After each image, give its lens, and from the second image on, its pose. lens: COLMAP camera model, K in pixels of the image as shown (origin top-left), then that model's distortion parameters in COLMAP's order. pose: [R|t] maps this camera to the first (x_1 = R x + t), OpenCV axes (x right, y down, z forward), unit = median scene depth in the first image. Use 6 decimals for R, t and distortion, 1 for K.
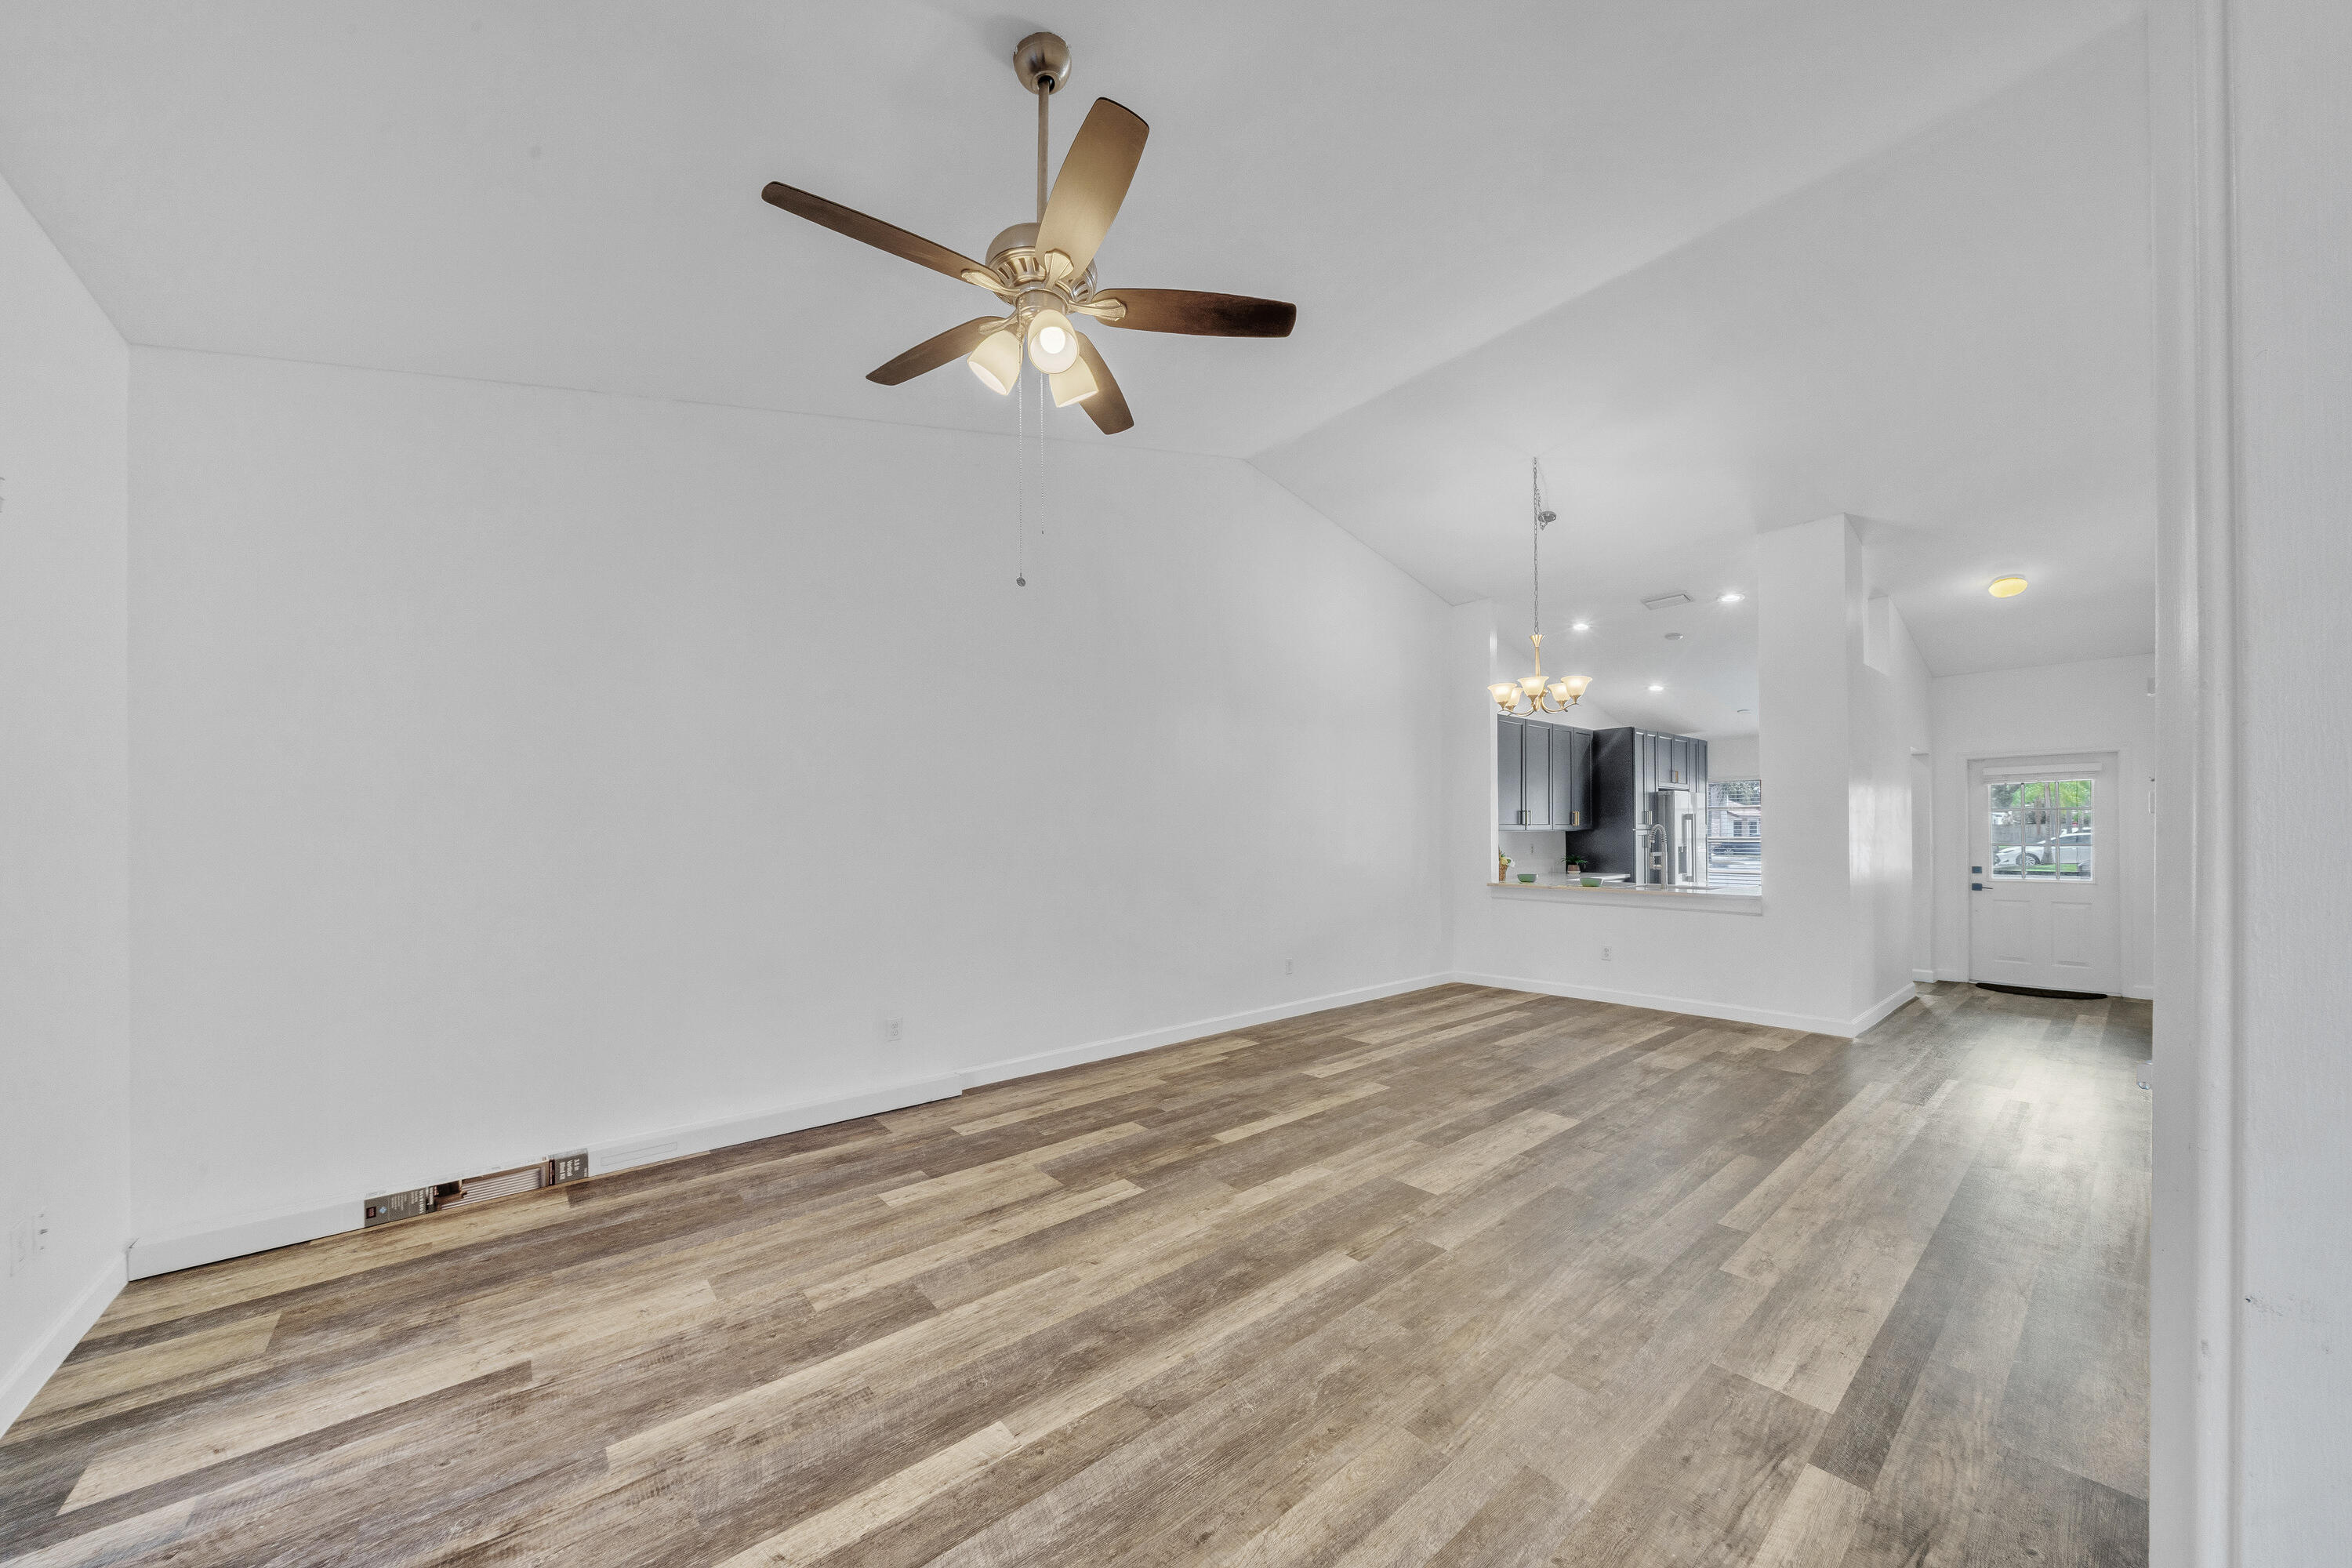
lens RADIAL K [[833.5, 0, 1161.1], [0, 833.5, 825.3], [0, 0, 1]] dist [-0.009120, 0.000449]
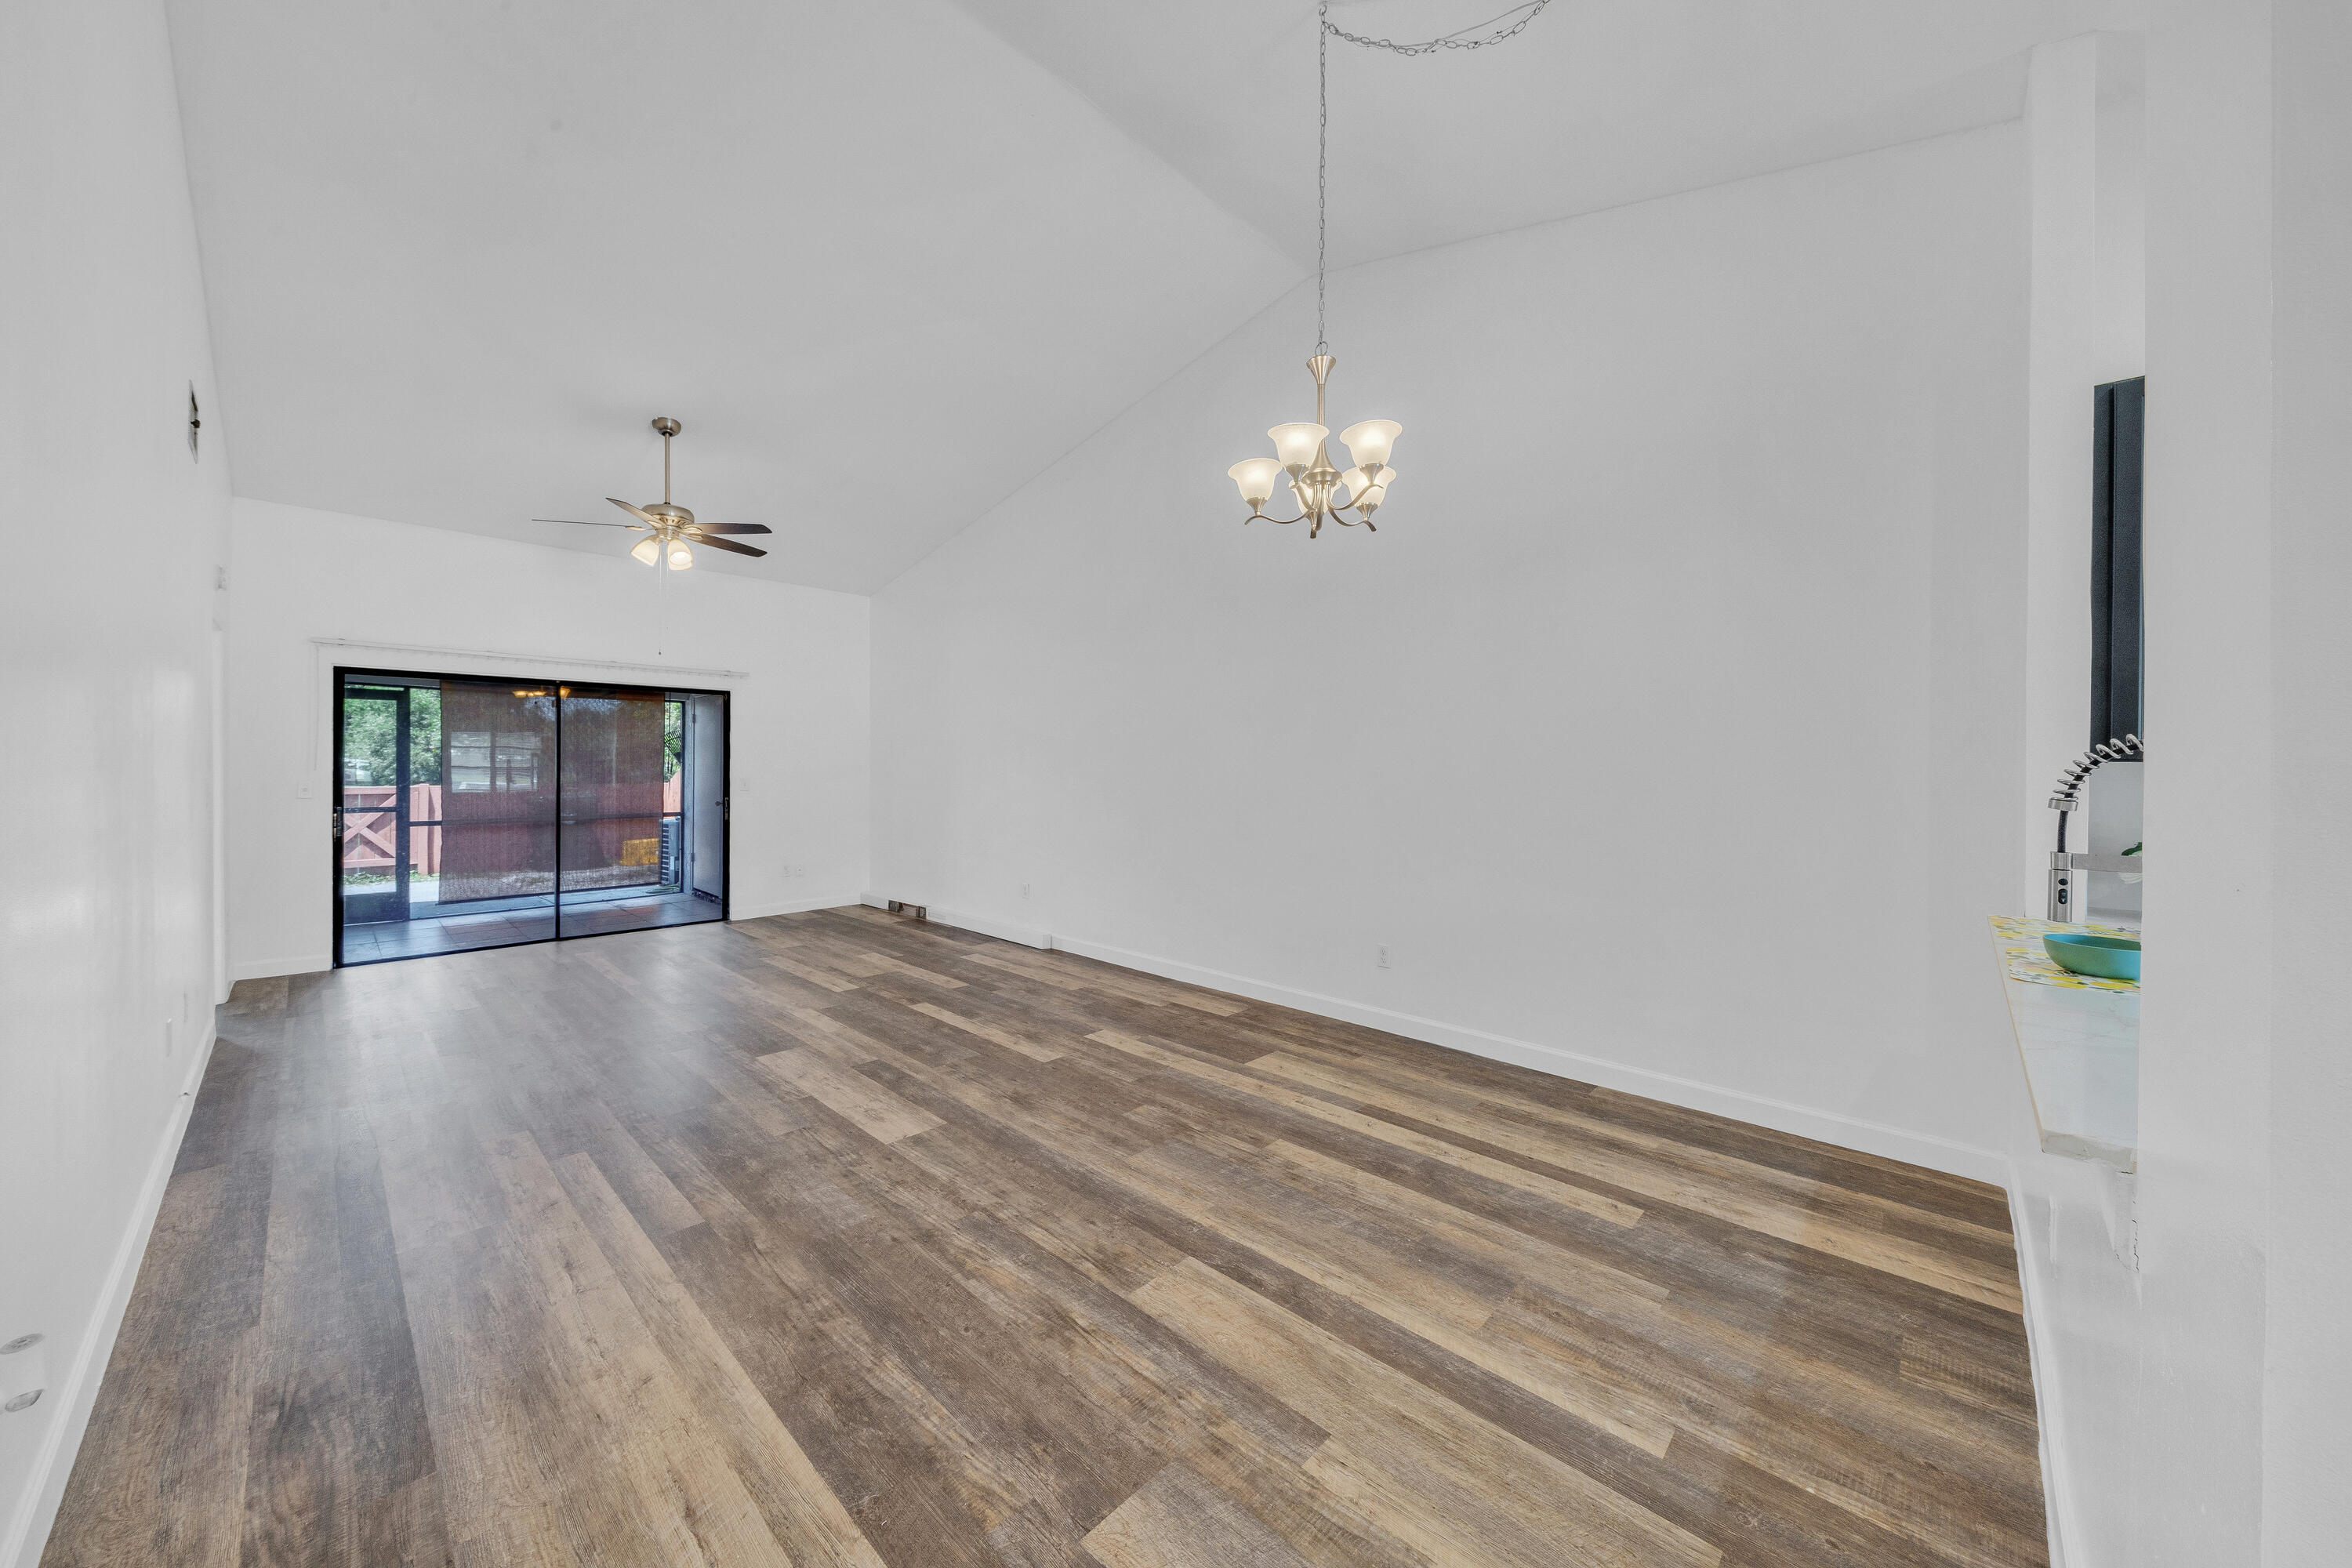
lens RADIAL K [[833.5, 0, 1122.3], [0, 833.5, 764.5], [0, 0, 1]] dist [-0.009120, 0.000449]
pose [[0.085843, 0.006637, -0.996287, 1.530869], [0.001133, 0.999977, 0.006760, 0.021673], [0.996308, -0.001709, 0.085834, 1.401400]]
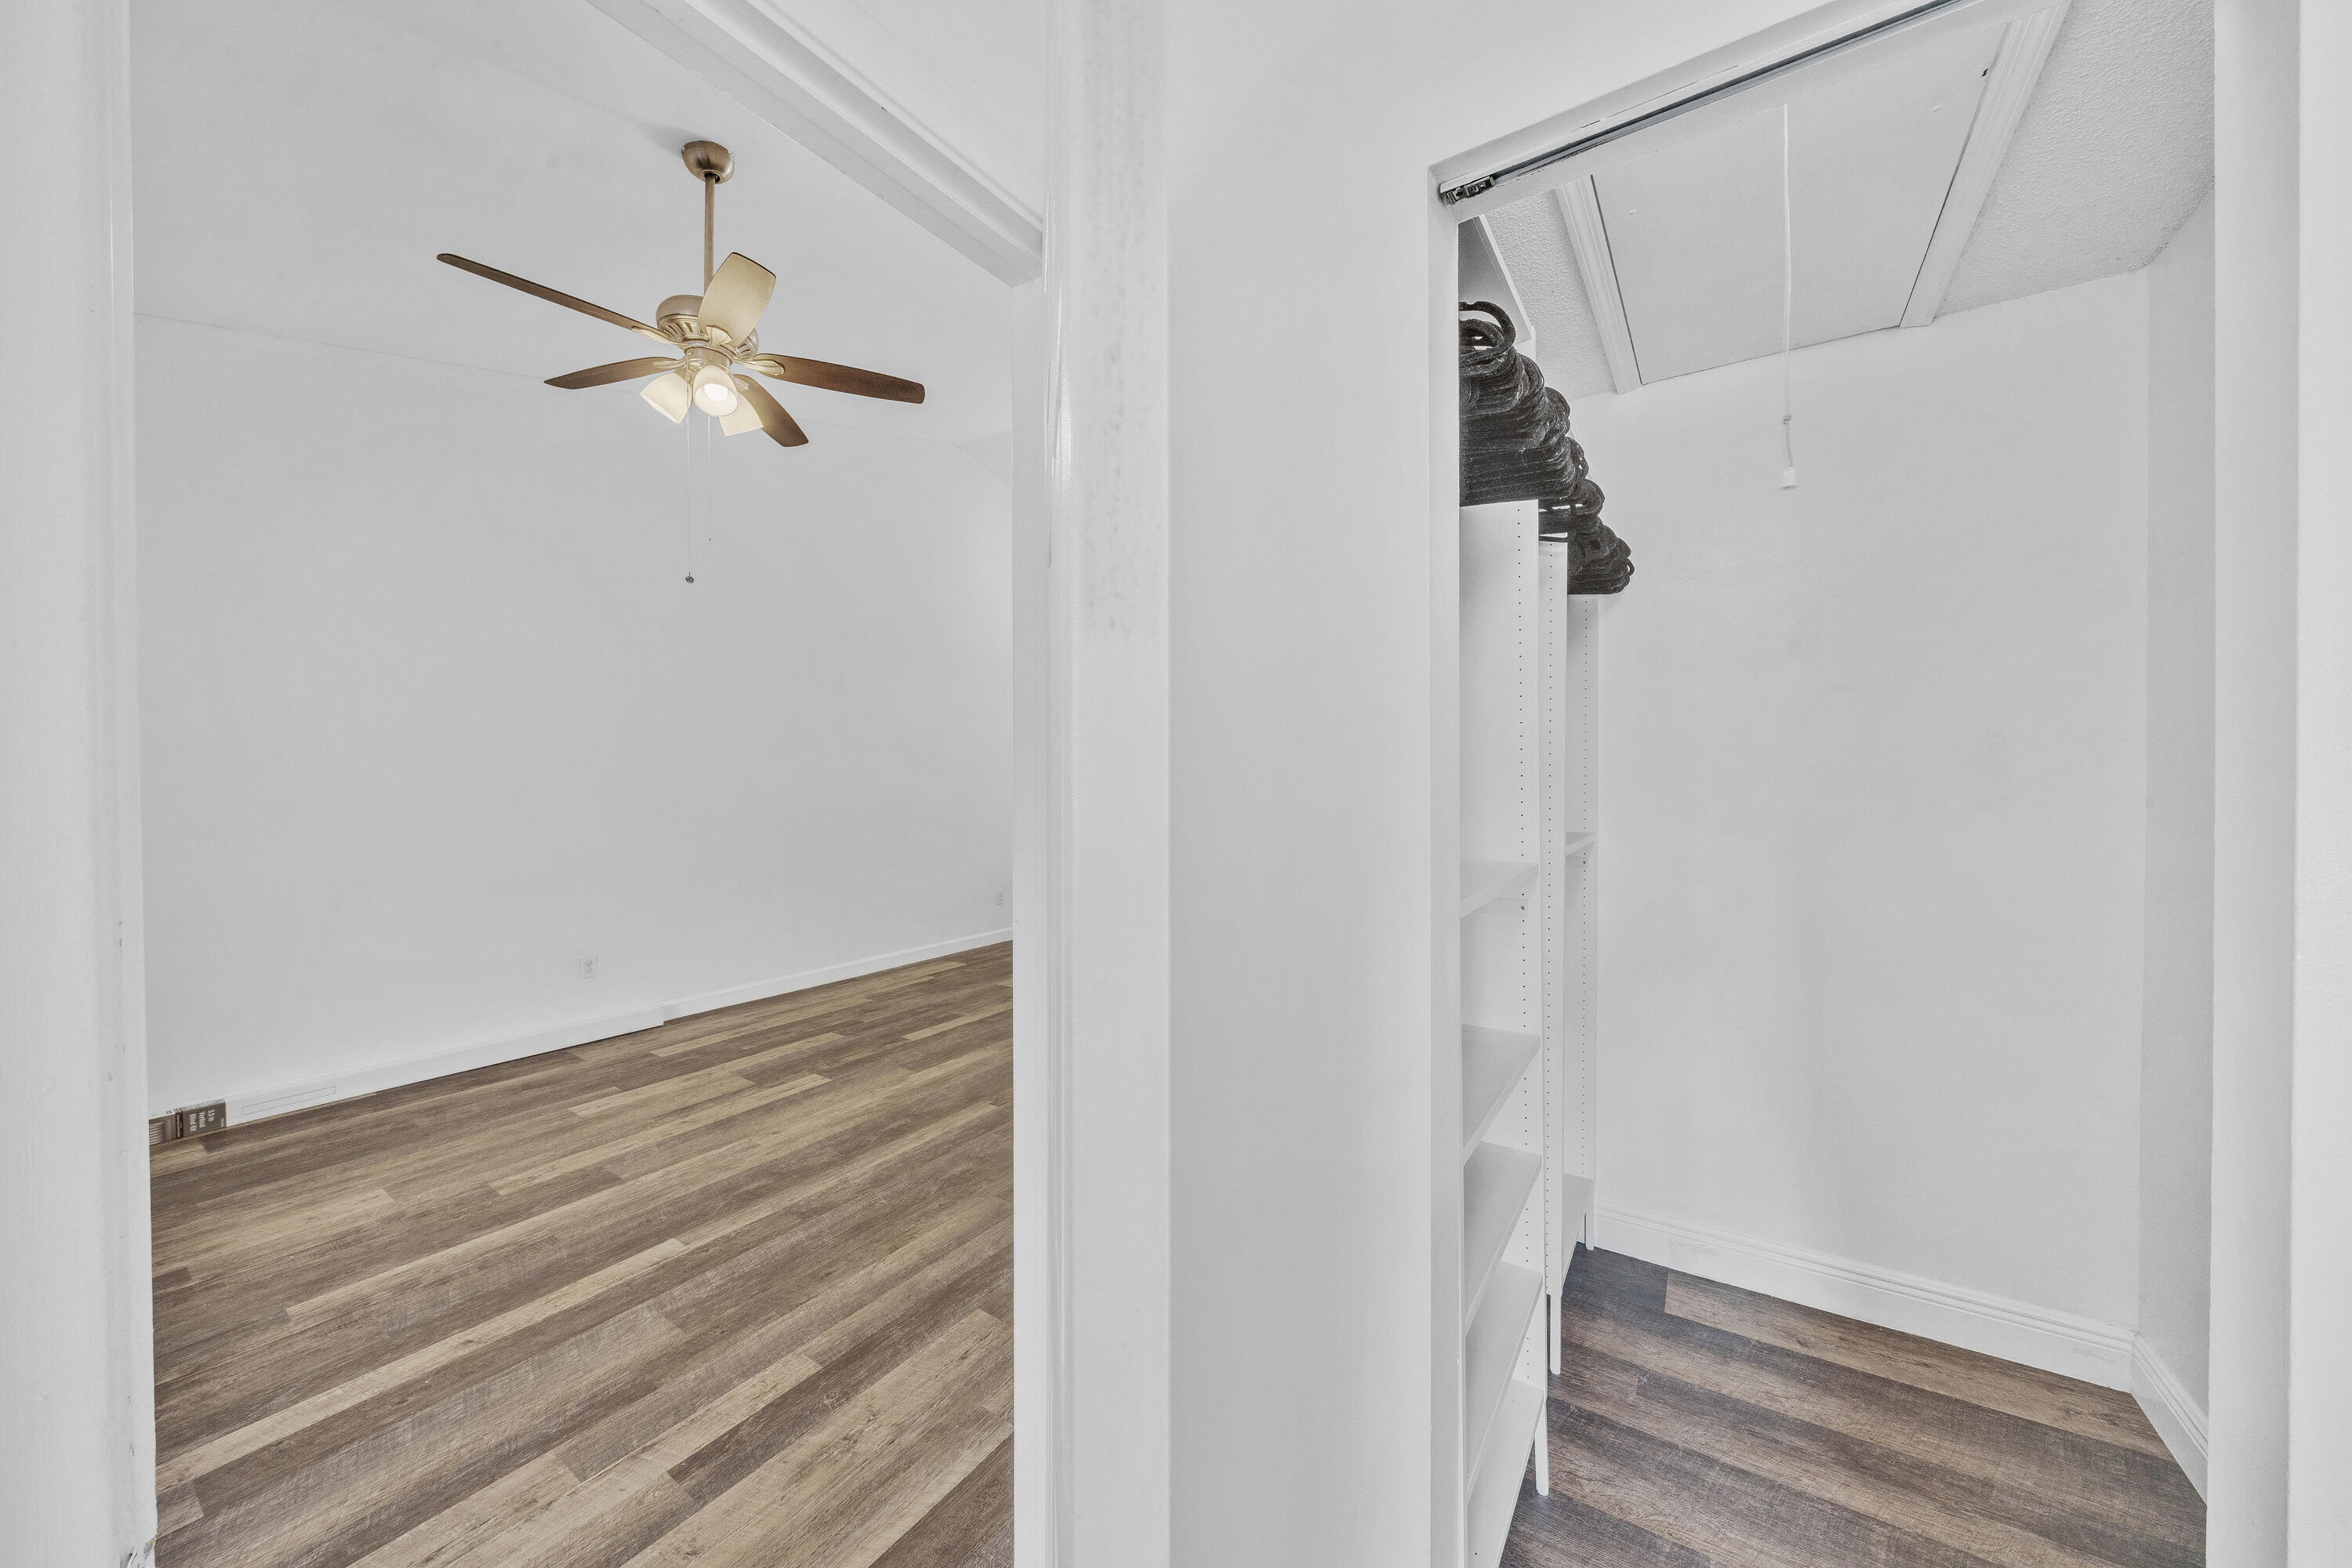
lens RADIAL K [[833.5, 0, 1179.2], [0, 833.5, 782.0], [0, 0, 1]] dist [-0.009120, 0.000449]
pose [[0.956852, -0.000798, 0.290574, 0.111478], [-0.002594, 0.999933, 0.011286, 0.002251], [-0.290564, -0.011553, 0.956786, -0.268469]]
